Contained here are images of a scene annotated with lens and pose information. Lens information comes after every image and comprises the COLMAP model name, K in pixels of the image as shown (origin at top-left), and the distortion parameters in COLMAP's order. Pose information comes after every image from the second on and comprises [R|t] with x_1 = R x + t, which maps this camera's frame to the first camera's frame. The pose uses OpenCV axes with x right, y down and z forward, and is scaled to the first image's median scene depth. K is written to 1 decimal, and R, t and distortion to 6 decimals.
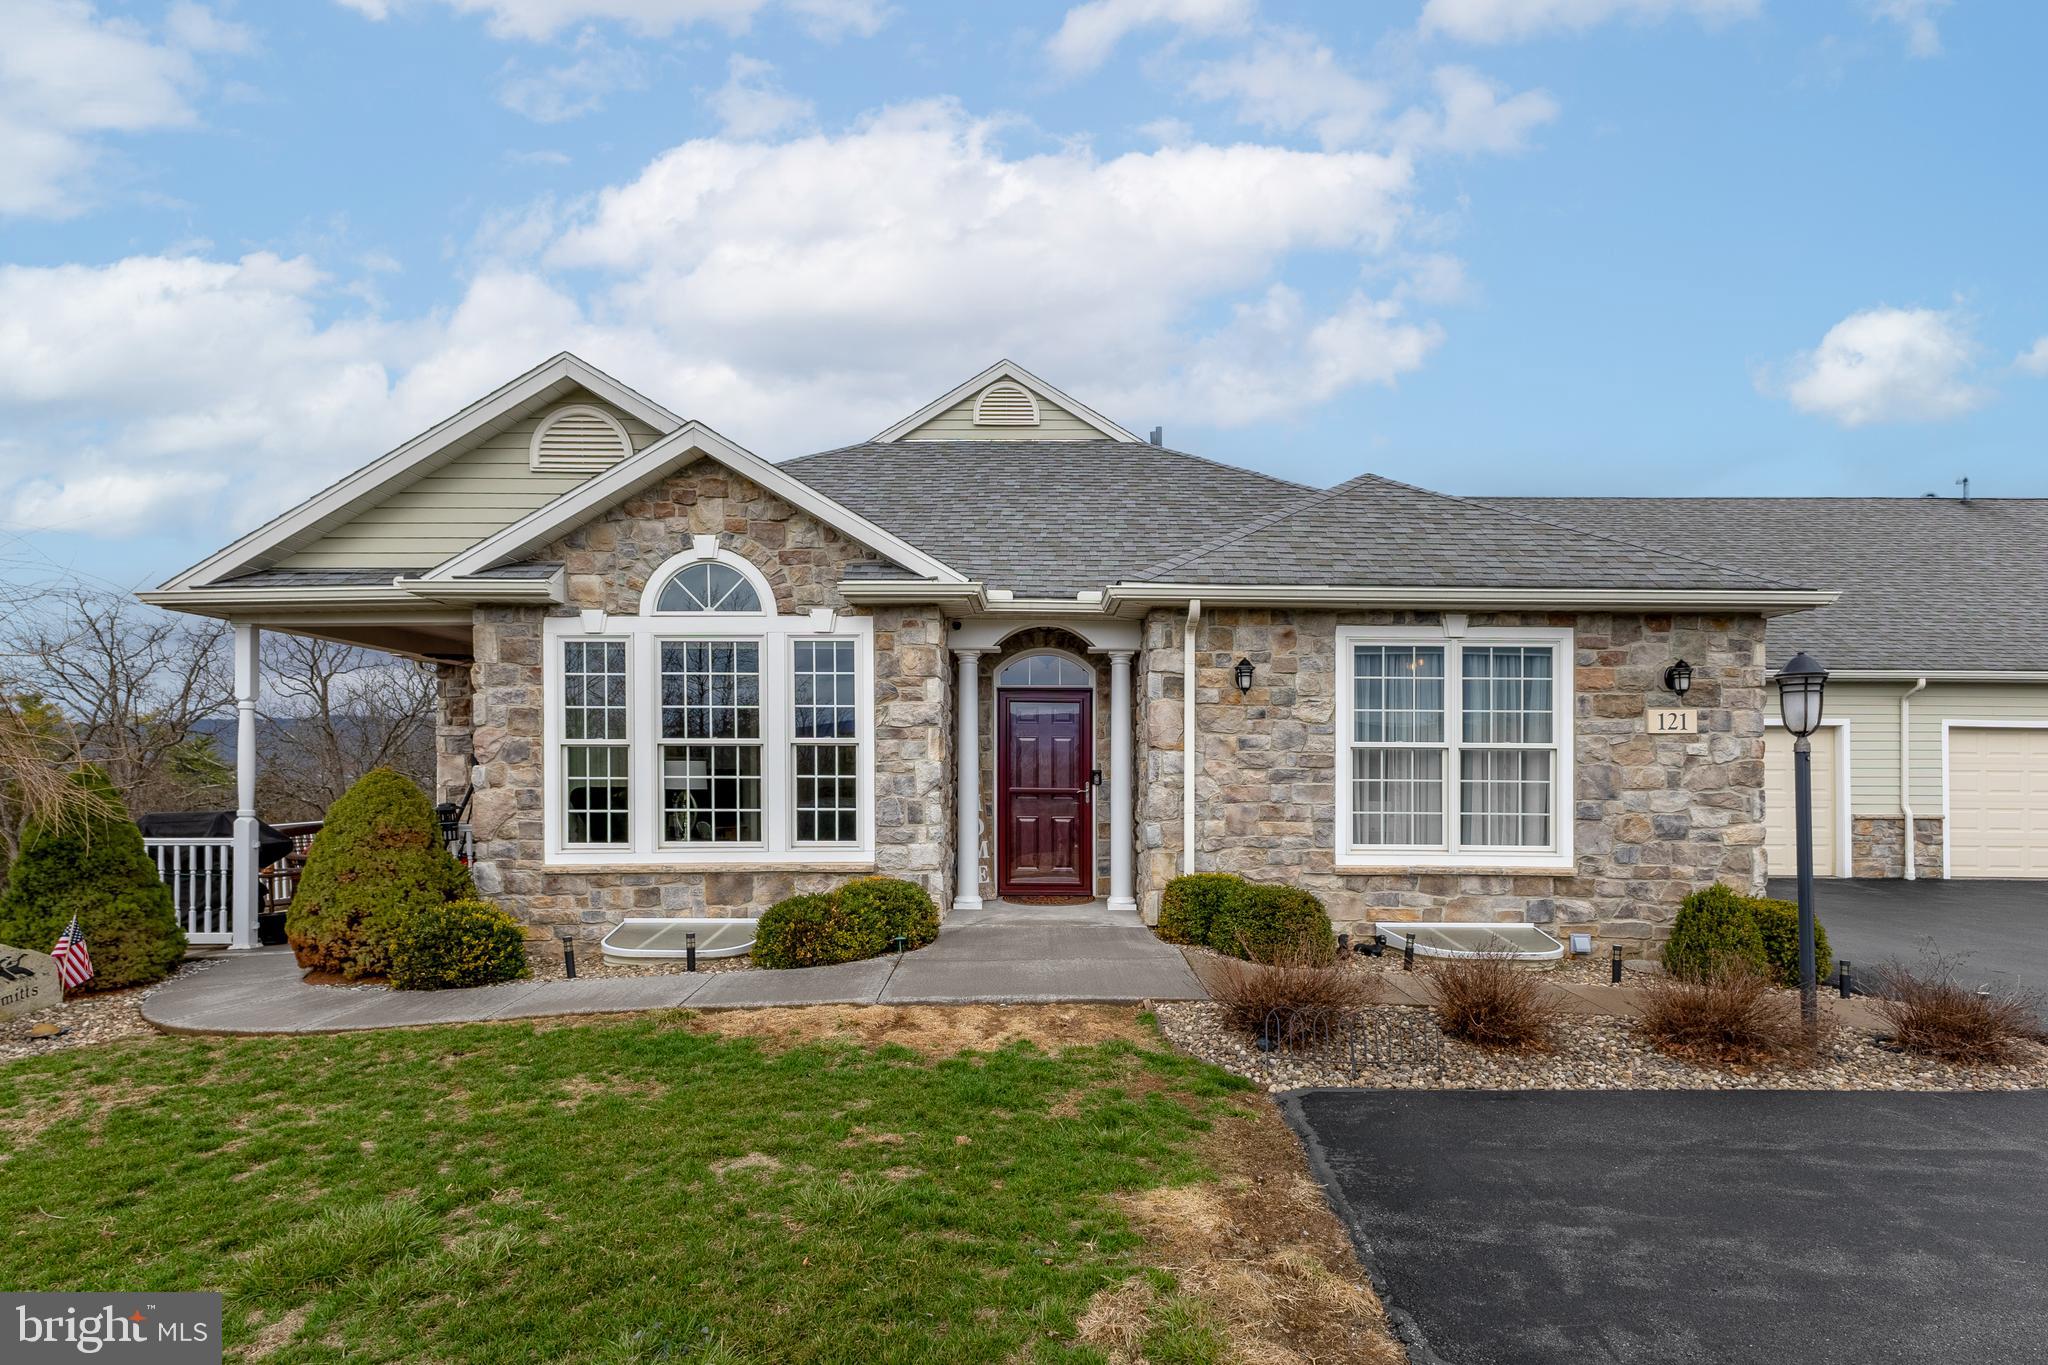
lens RADIAL K [[1112.5, 0, 1023.0], [0, 1112.5, 711.6], [0, 0, 1]] dist [0.026364, 0.000629]
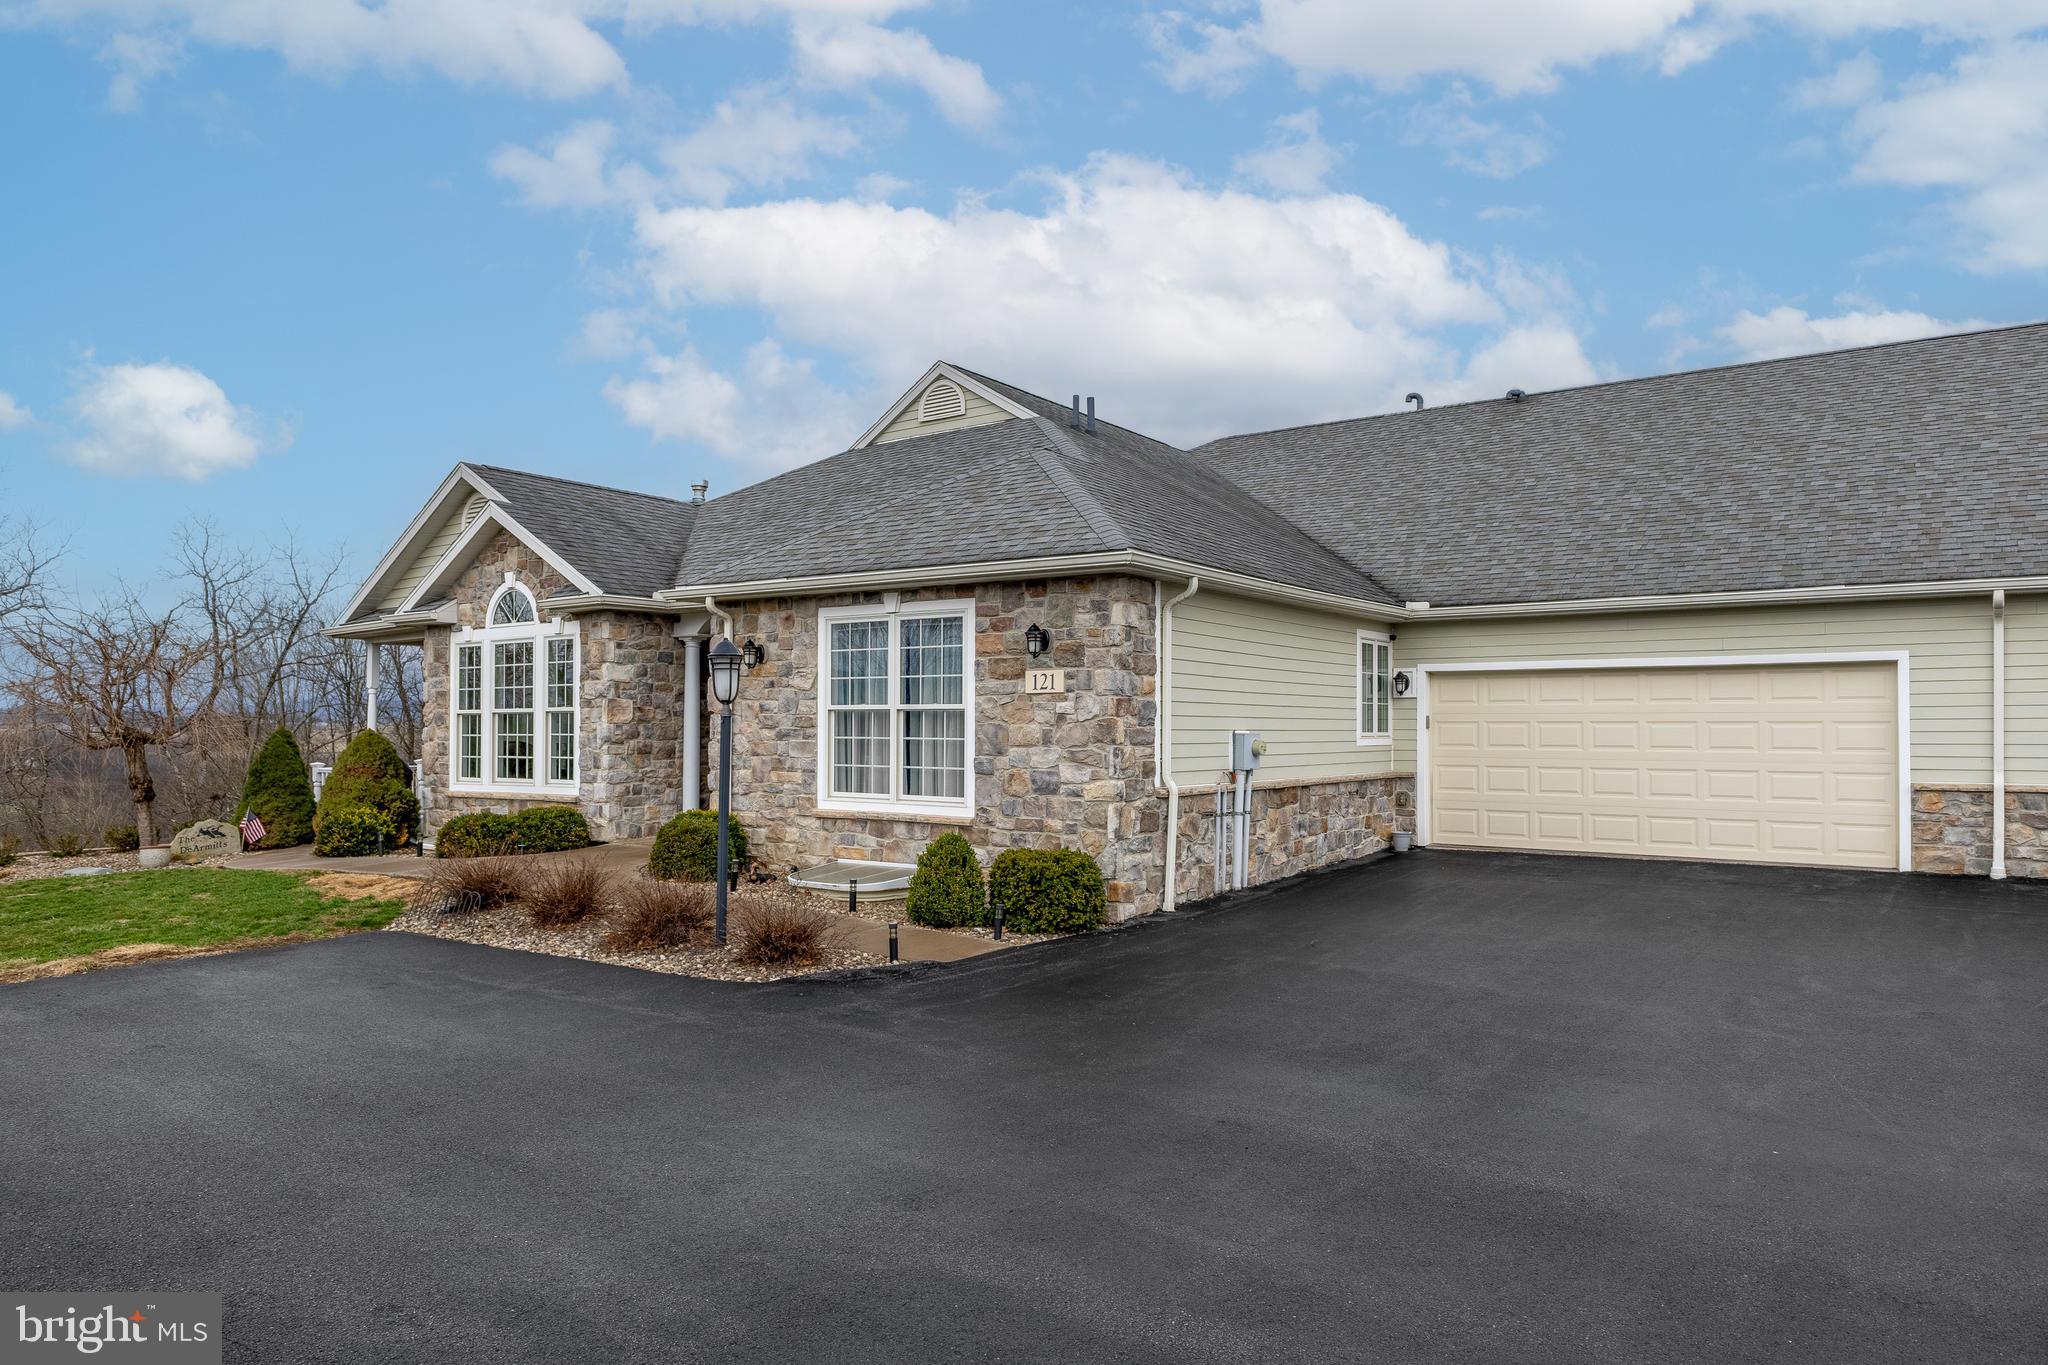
lens RADIAL K [[1294.3, 0, 1035.5], [0, 1294.3, 608.9], [0, 0, 1]] dist [-0.011650, 0.000768]
pose [[0.812110, -0.056803, -0.580733, 1.282442], [0.035594, 0.998220, -0.047862, -0.001565], [0.582418, 0.018199, 0.812686, 0.006280]]
